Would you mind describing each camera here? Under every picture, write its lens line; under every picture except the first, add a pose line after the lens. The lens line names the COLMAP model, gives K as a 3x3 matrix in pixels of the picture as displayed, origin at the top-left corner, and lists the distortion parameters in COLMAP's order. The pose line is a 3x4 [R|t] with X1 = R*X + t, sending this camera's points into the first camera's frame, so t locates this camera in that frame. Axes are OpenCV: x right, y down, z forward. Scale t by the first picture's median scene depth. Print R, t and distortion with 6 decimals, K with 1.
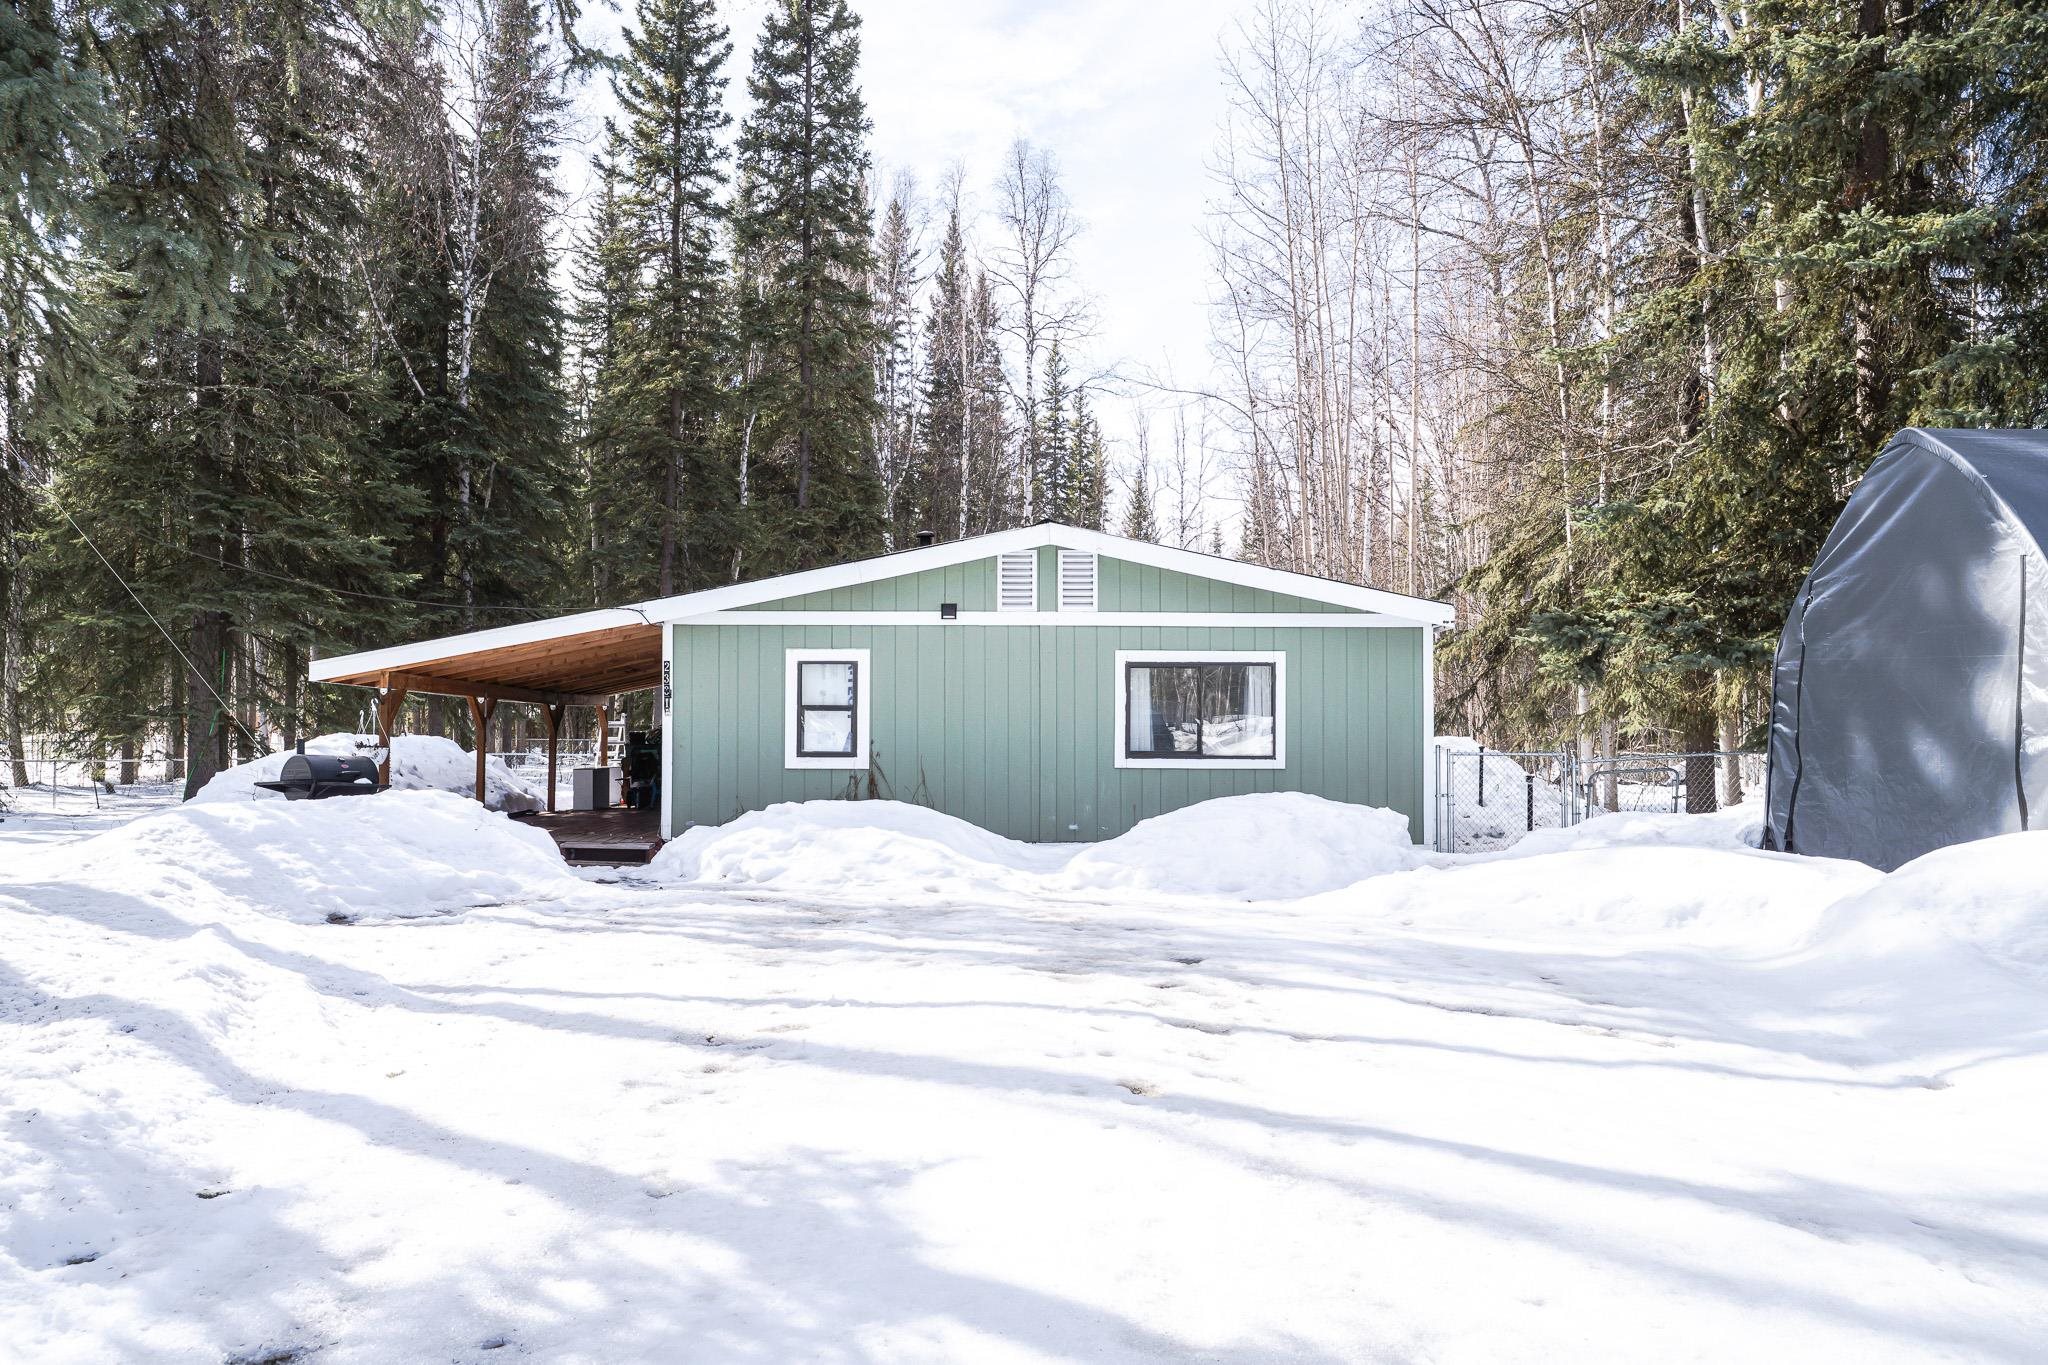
lens RADIAL K [[1566.0, 0, 1018.7], [0, 1566.0, 688.9], [0, 0, 1]] dist [0.007739, 0.054799]
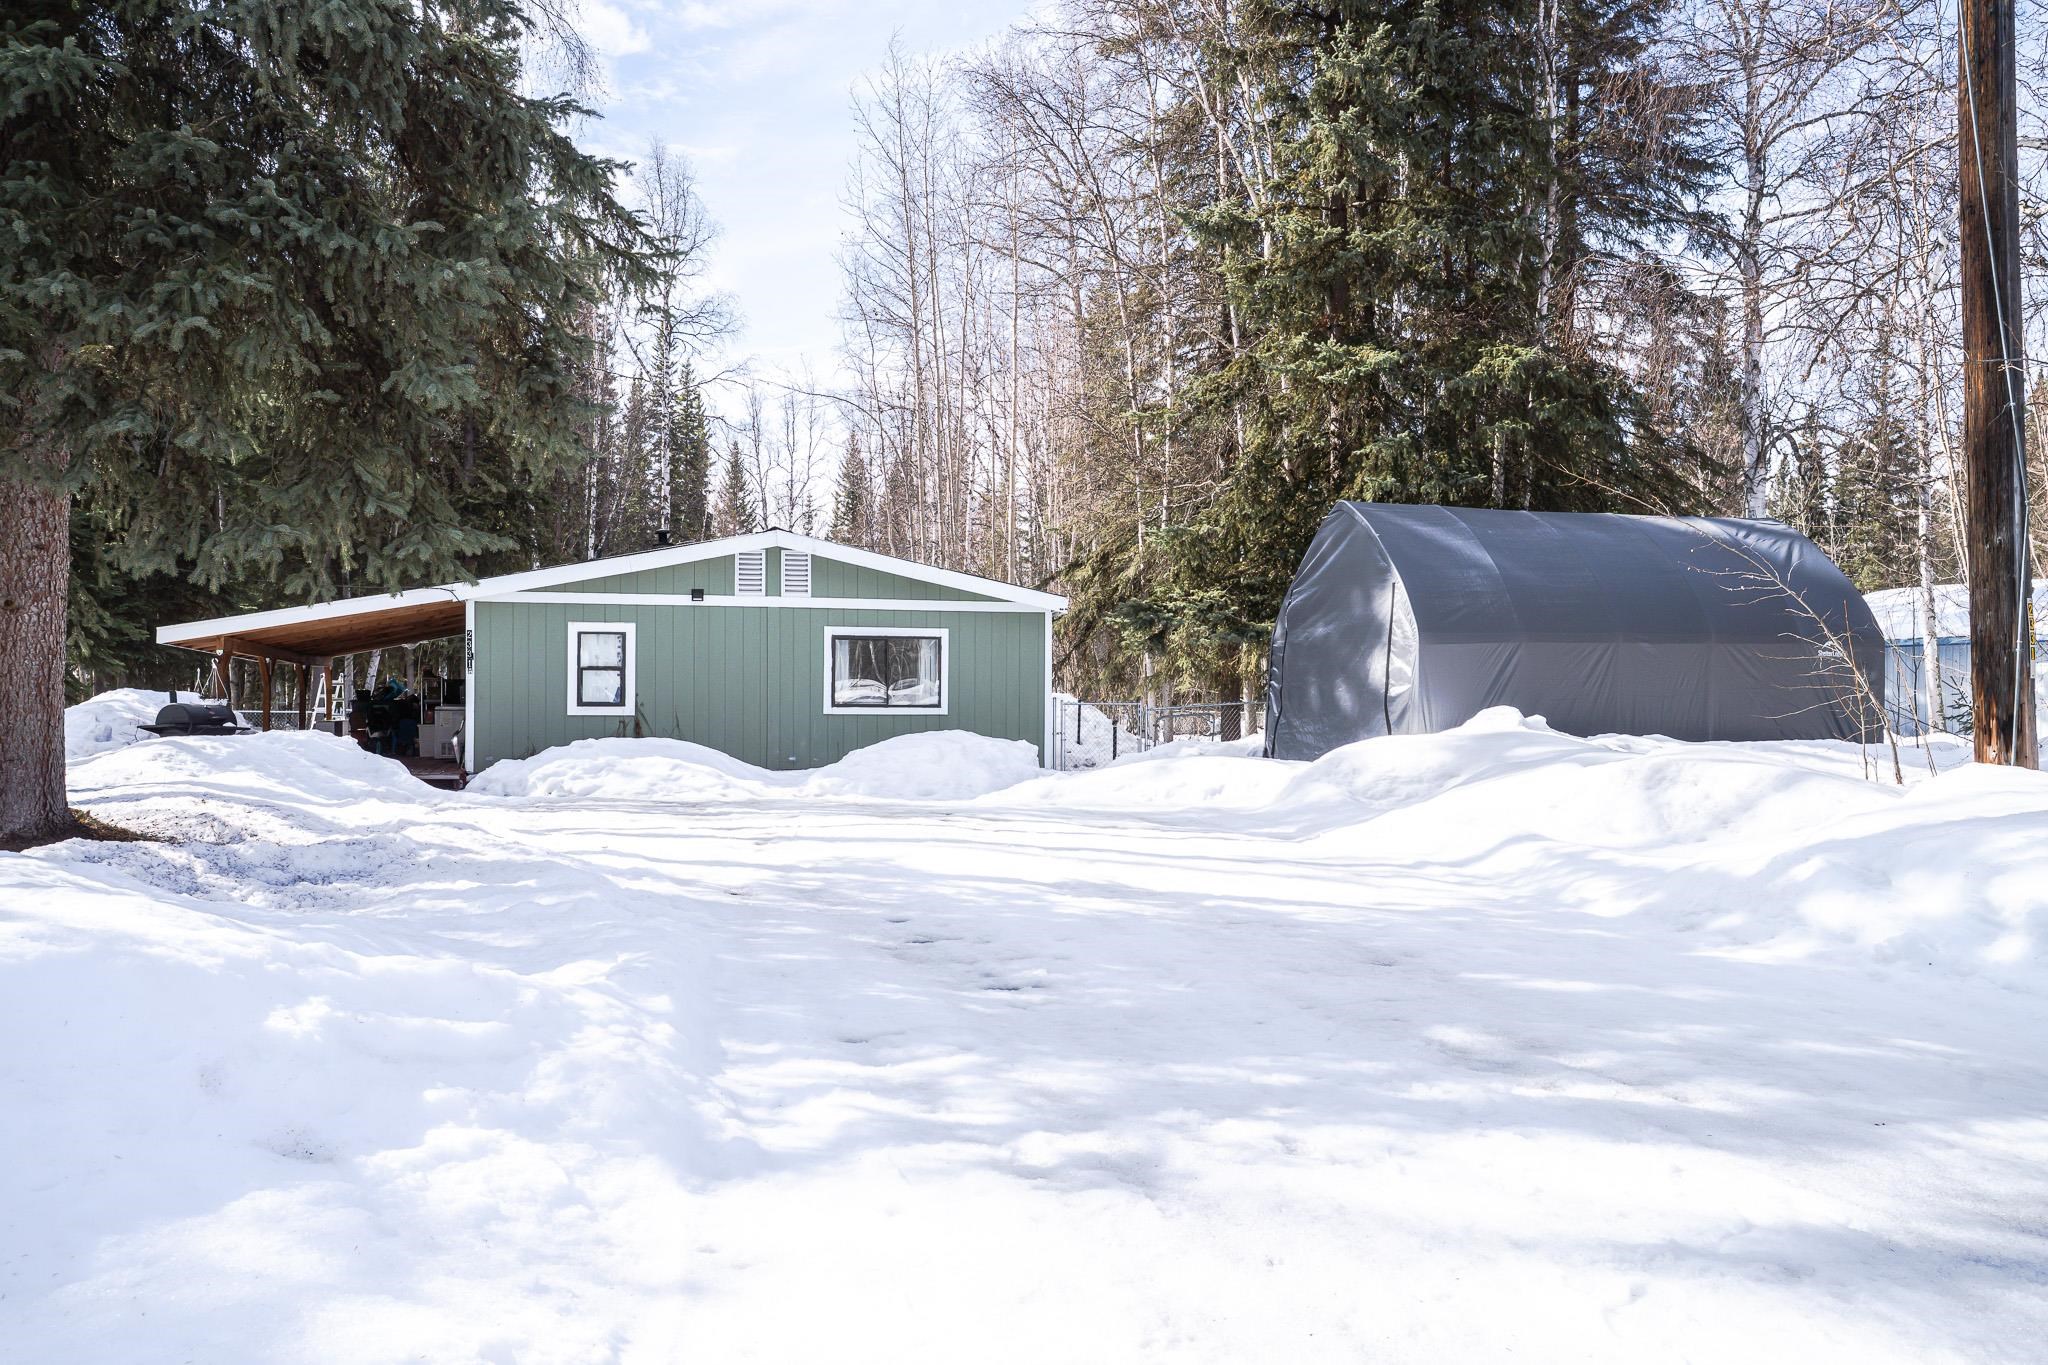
lens RADIAL K [[1567.0, 0, 1016.9], [0, 1567.0, 684.4], [0, 0, 1]] dist [-0.002671, 0.069750]
pose [[0.964225, 0.002839, 0.265070, -0.131586], [-0.007719, 0.999819, 0.017369, 0.000449], [-0.264973, -0.018793, 0.964073, -0.326765]]
